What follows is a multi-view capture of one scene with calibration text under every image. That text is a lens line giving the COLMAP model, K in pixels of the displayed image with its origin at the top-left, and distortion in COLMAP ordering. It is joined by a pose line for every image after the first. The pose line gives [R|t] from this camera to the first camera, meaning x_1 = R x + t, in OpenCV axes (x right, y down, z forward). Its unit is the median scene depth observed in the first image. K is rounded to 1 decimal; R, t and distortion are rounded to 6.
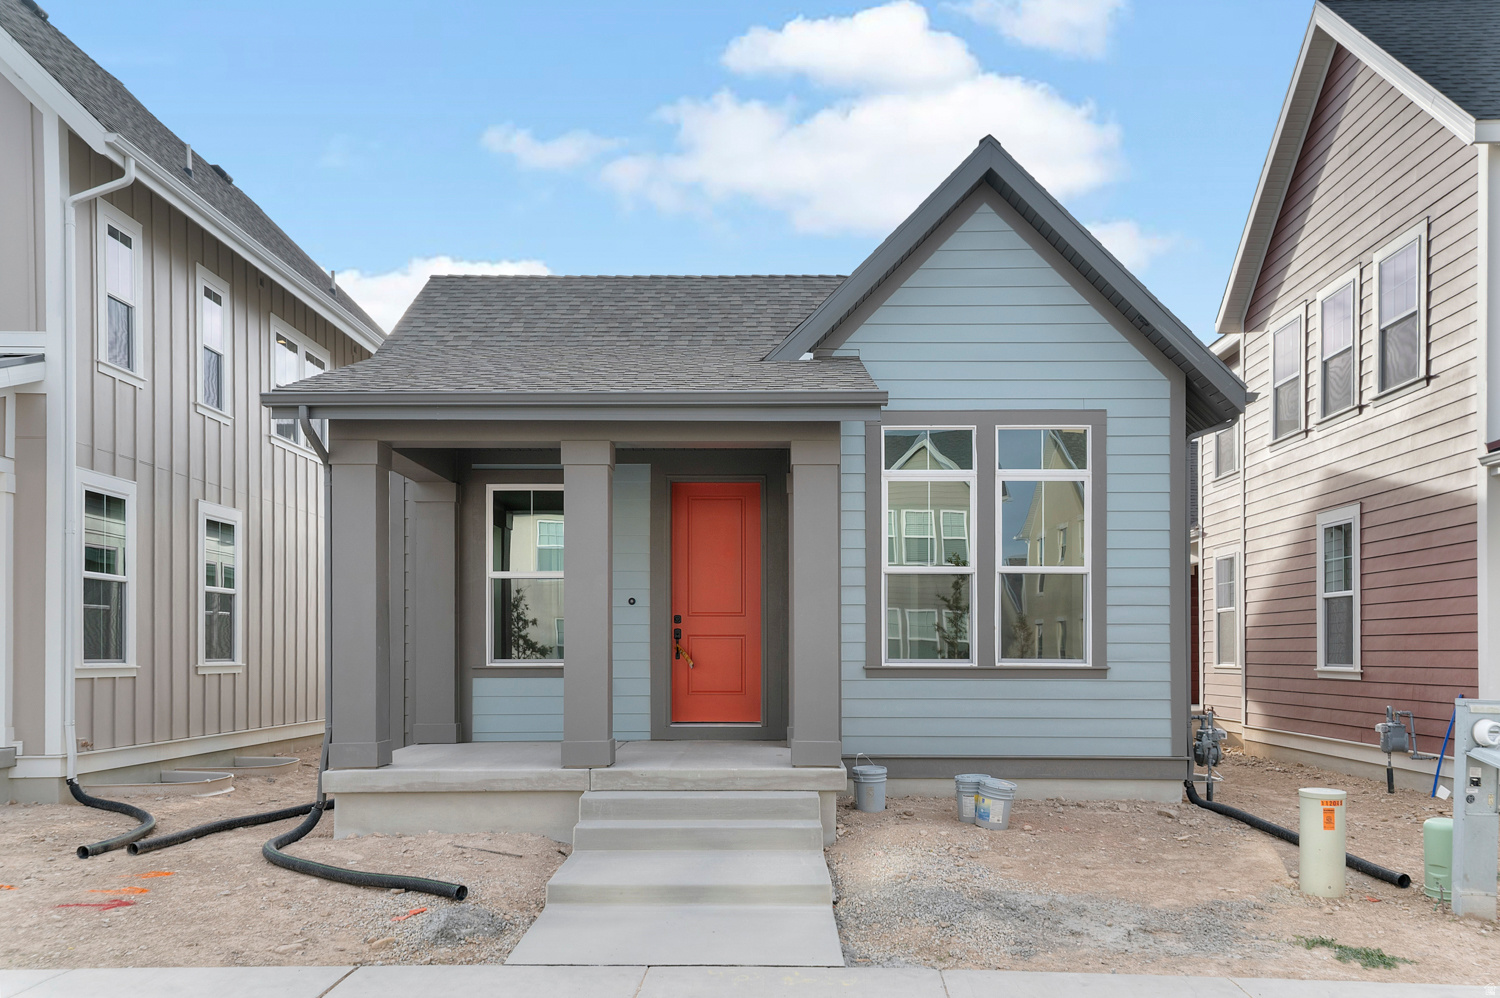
lens RADIAL K [[1292.5, 0, 763.4], [0, 1292.5, 489.6], [0, 0, 1]] dist [0.038783, 0.019610]
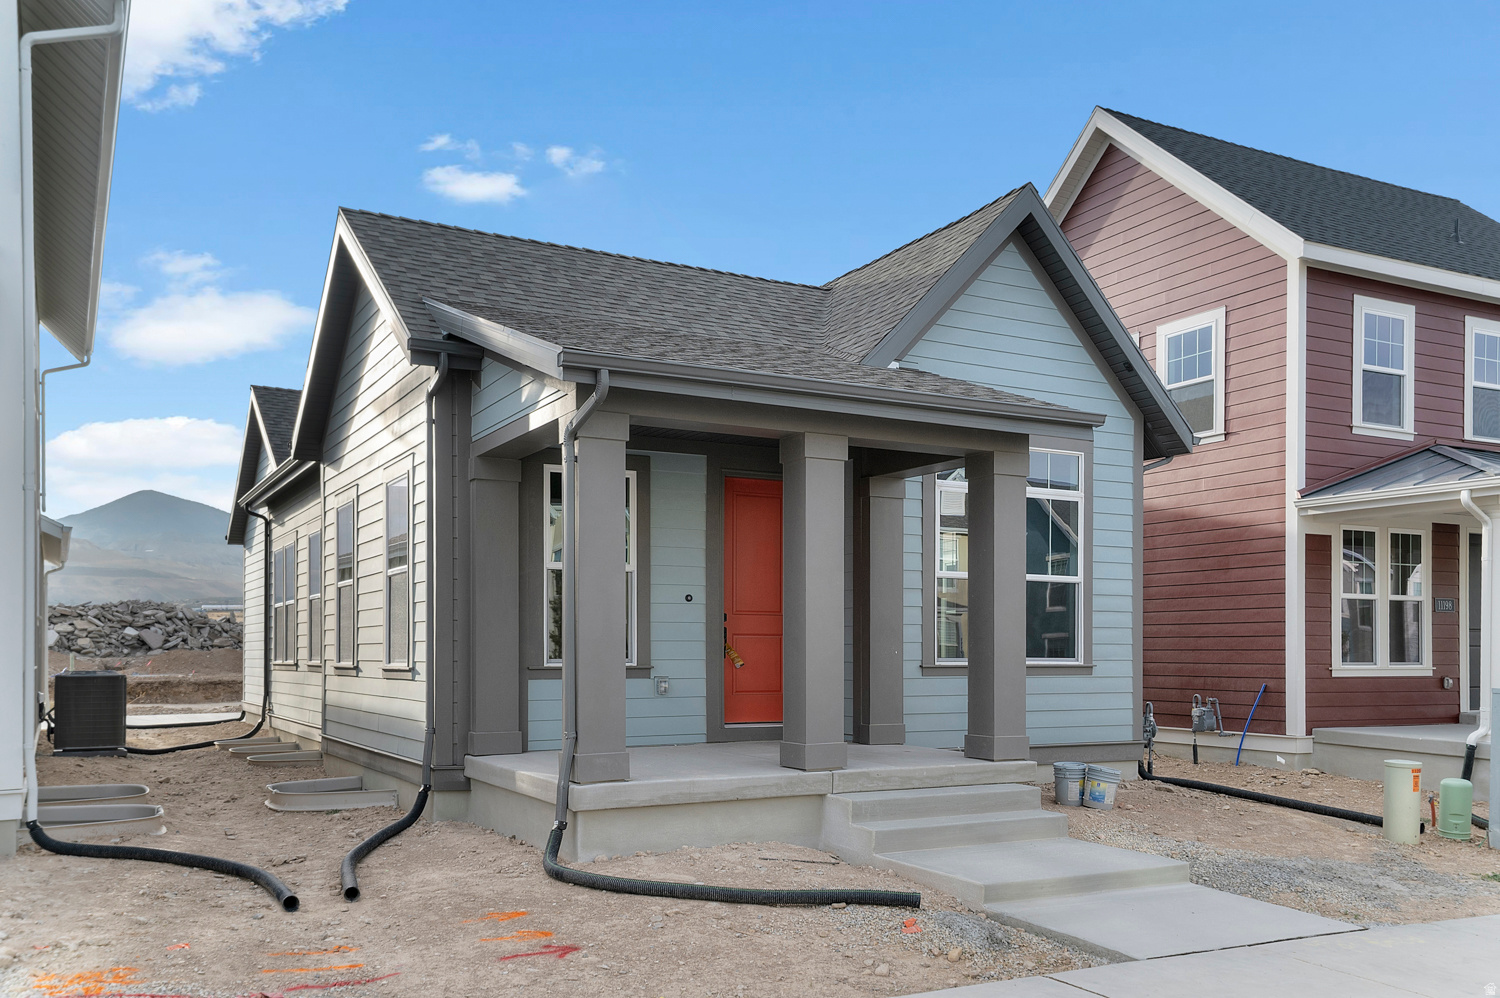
lens RADIAL K [[1292.5, 0, 775.9], [0, 1292.5, 506.9], [0, 0, 1]] dist [0.038783, 0.019610]
pose [[0.864537, 0.057062, 0.499319, -0.632731], [-0.064869, 0.997892, -0.001723, 0.020062], [-0.498365, -0.030901, 0.866417, 0.172340]]
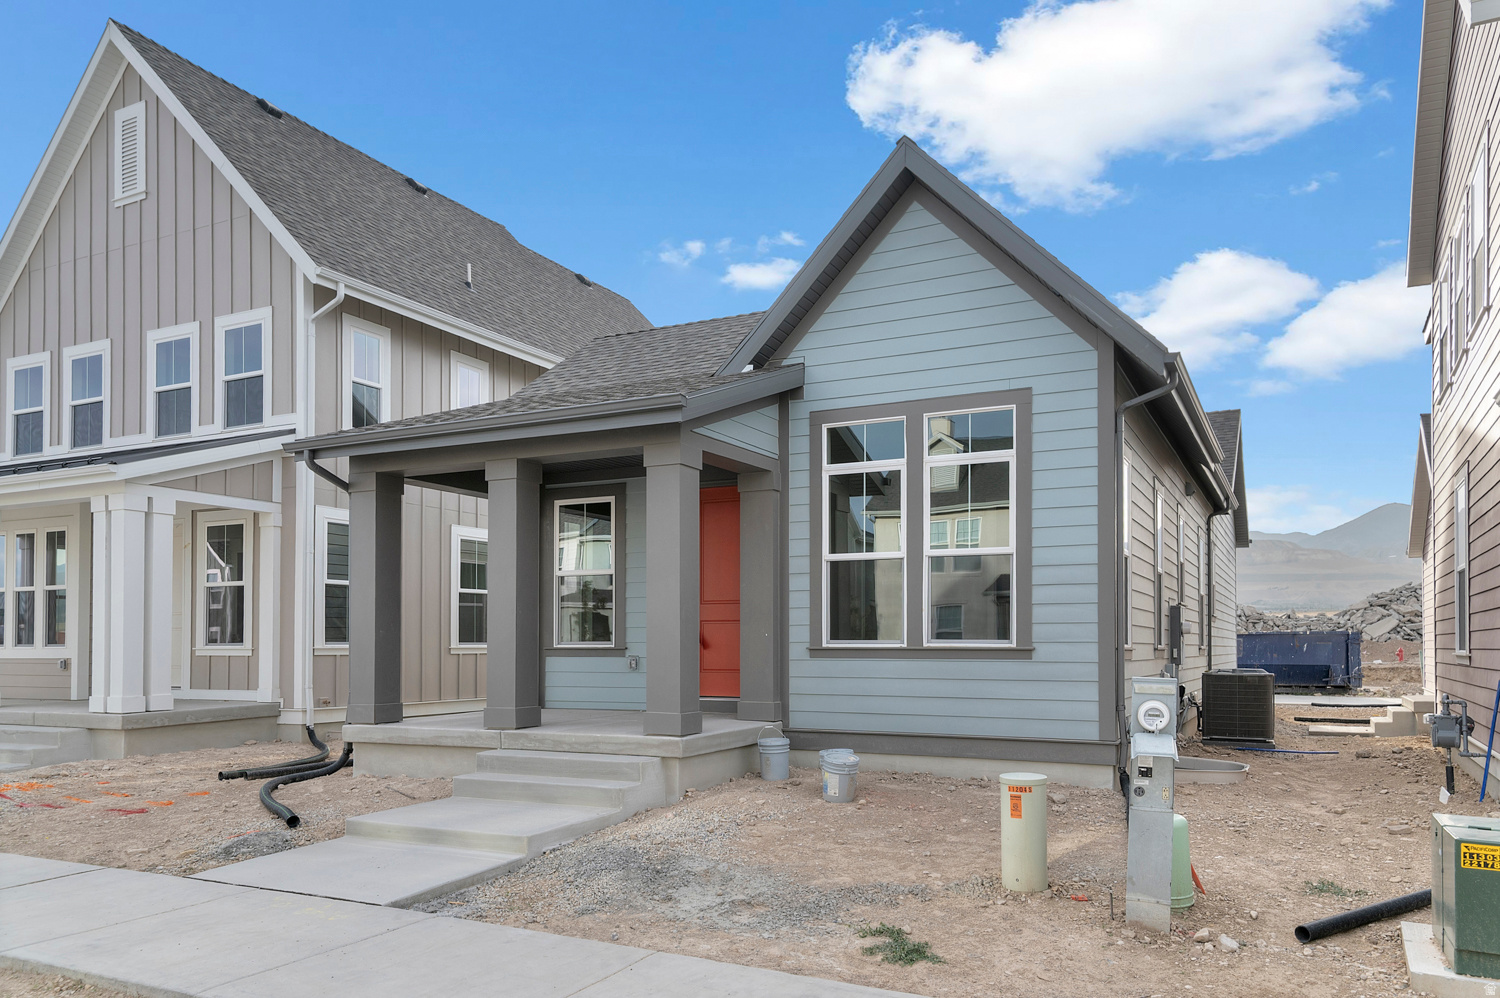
lens RADIAL K [[1086.7, 0, 756.3], [0, 1086.7, 510.4], [0, 0, 1]] dist [0.032193, 0.000757]
pose [[0.892507, -0.056671, -0.447460, 0.516129], [0.058275, 0.998249, -0.010193, 0.032831], [0.447254, -0.016978, 0.894246, 0.189216]]
